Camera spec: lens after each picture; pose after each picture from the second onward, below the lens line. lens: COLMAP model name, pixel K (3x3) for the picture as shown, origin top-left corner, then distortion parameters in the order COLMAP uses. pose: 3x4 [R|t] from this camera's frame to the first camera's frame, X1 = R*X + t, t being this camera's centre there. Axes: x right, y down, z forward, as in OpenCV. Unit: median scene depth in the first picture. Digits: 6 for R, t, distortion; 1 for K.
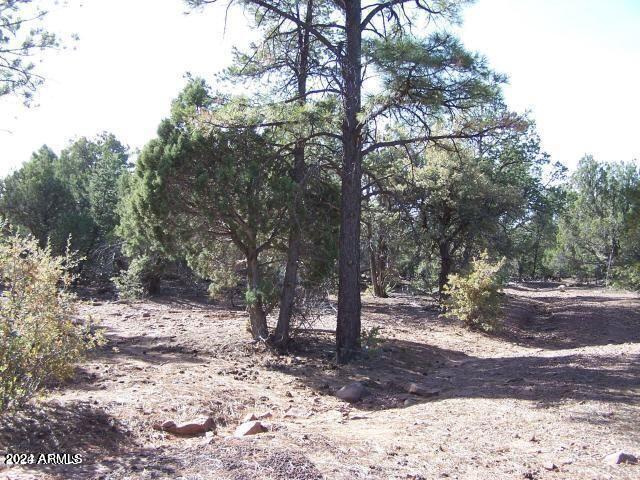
lens RADIAL K [[588.9, 0, 320.0], [0, 588.9, 240.0], [0, 0, 1]] dist [-0.089810, 0.026698]
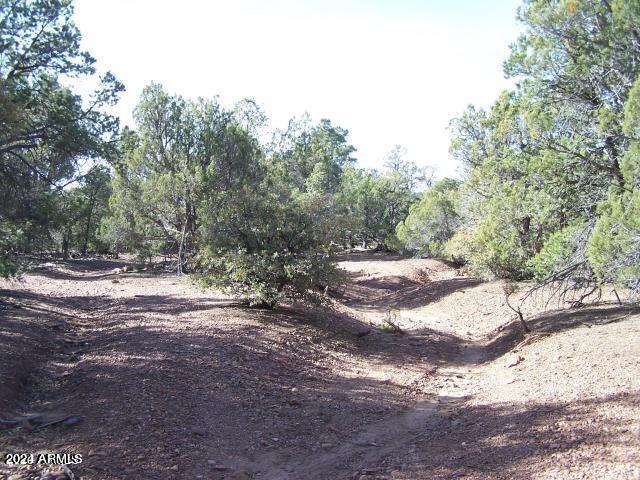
lens RADIAL K [[588.9, 0, 320.0], [0, 588.9, 240.0], [0, 0, 1]] dist [-0.089810, 0.026698]
pose [[0.754731, -0.012474, 0.655916, 0.158182], [-0.024387, 0.998595, 0.047053, 0.003783], [-0.655581, -0.051508, 0.753366, 0.346208]]
